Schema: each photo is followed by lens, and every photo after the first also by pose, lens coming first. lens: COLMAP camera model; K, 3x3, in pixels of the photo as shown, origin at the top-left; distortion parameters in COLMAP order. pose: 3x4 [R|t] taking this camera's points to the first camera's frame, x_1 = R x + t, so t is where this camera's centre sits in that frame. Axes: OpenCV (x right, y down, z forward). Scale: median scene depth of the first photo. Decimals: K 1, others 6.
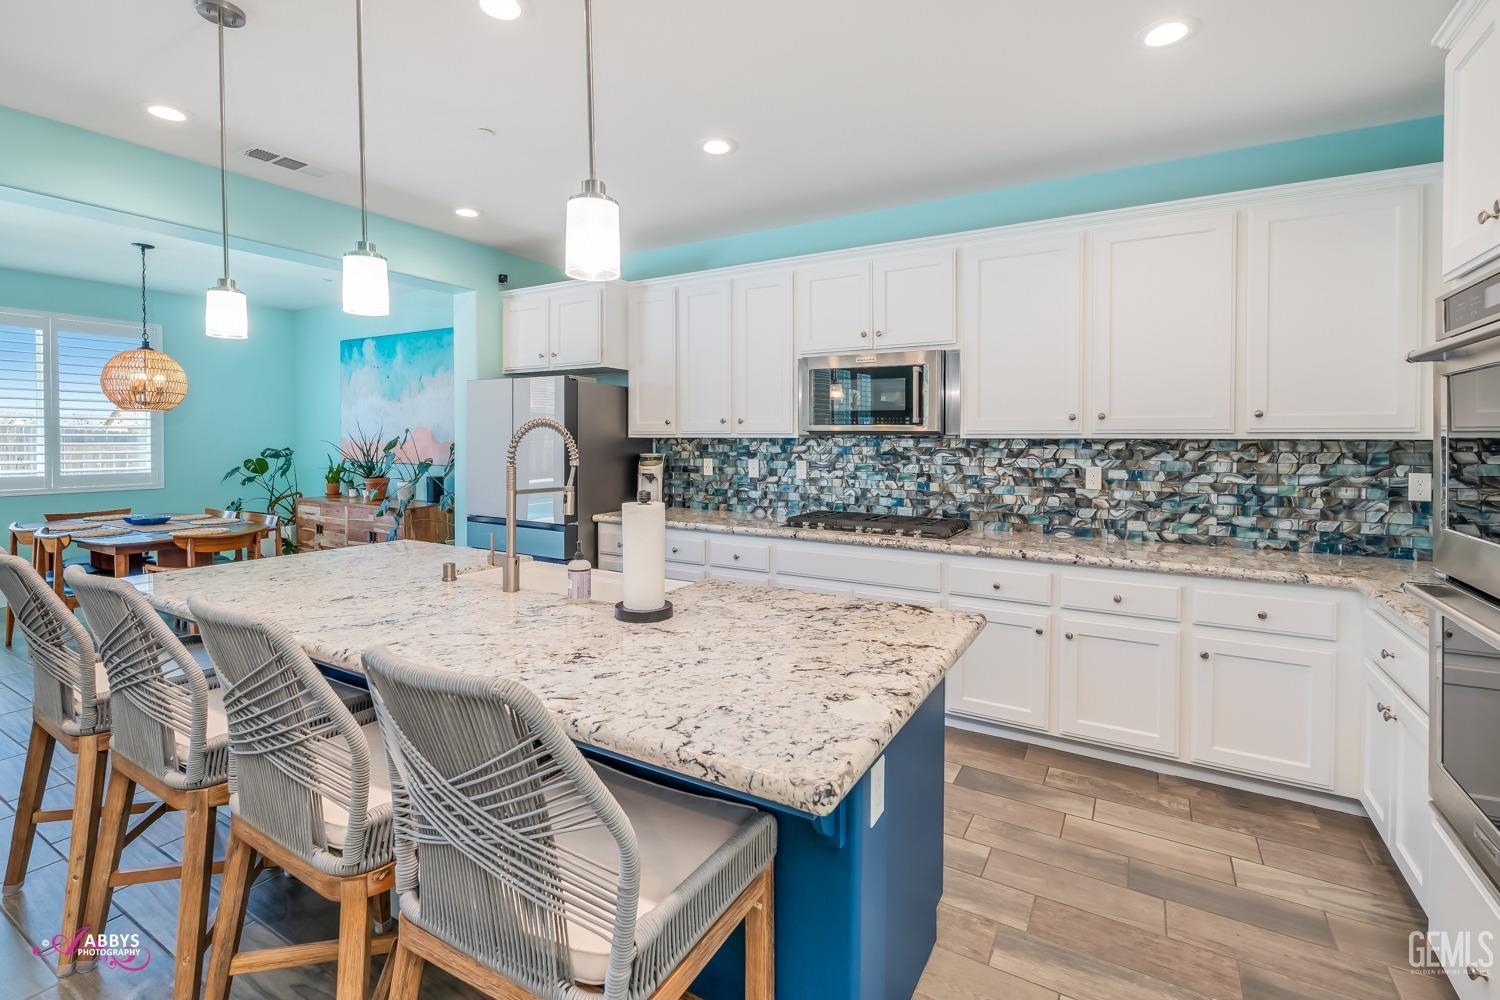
lens RADIAL K [[679.9, 0, 744.4], [0, 679.9, 455.0], [0, 0, 1]] dist [-0.006086, 0.000755]
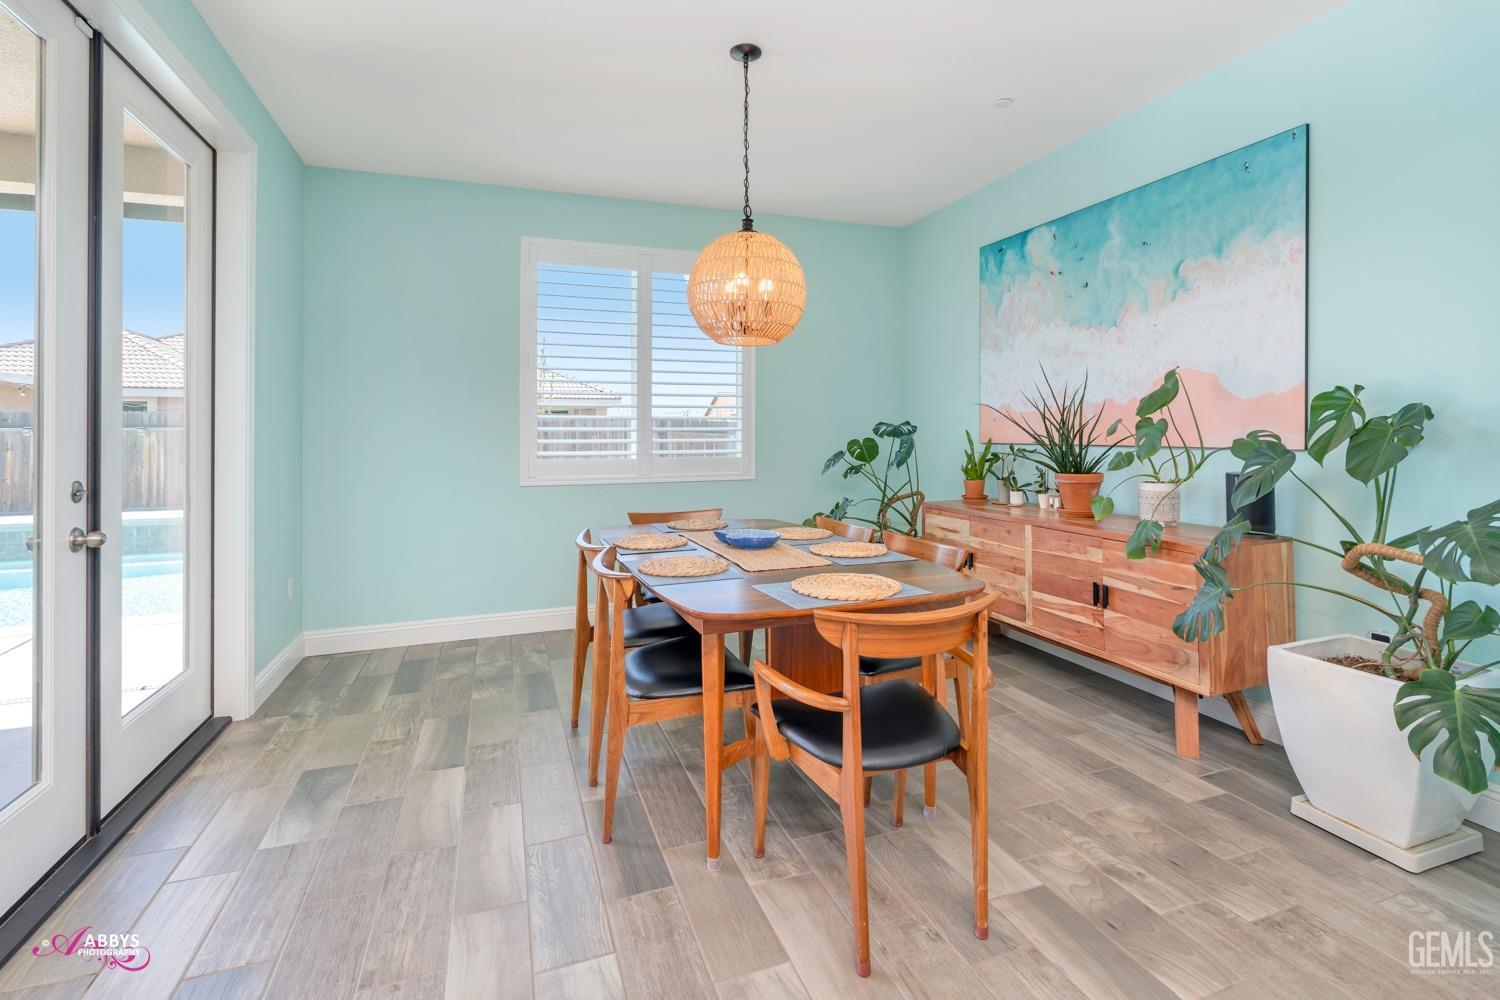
lens RADIAL K [[679.9, 0, 745.7], [0, 679.9, 435.8], [0, 0, 1]] dist [-0.006086, 0.000755]
pose [[0.766810, -0.007306, -0.641833, -0.611029], [-0.008028, 0.999748, -0.020972, 0.027772], [0.641824, 0.021234, 0.766558, 0.662979]]
